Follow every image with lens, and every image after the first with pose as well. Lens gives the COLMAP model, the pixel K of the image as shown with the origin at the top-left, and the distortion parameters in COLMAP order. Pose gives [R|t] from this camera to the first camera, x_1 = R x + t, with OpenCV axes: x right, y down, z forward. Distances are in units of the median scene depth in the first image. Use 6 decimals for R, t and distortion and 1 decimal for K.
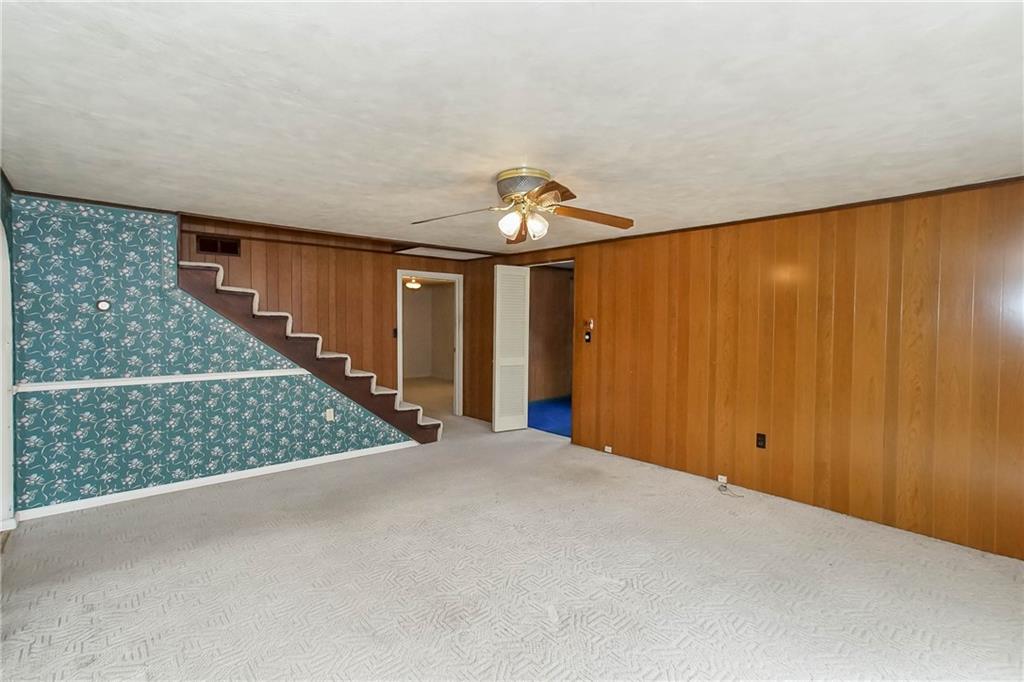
lens RADIAL K [[483.5, 0, 513.6], [0, 483.5, 337.6], [0, 0, 1]] dist [0.000344, 0.000063]
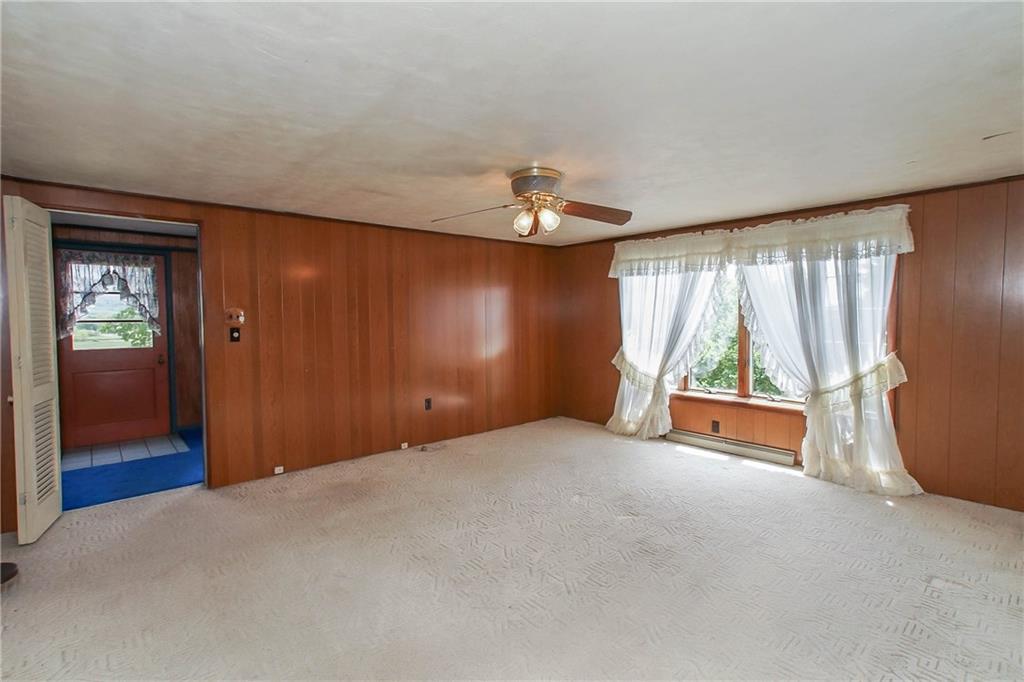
lens RADIAL K [[456.0, 0, 510.1], [0, 456.0, 334.1], [0, 0, 1]] dist [0.001175, 0.000134]
pose [[0.013936, -0.040483, 0.999083, -0.624705], [0.038528, 0.998460, 0.039920, -0.016000], [-0.999160, 0.037936, 0.015474, 0.656811]]
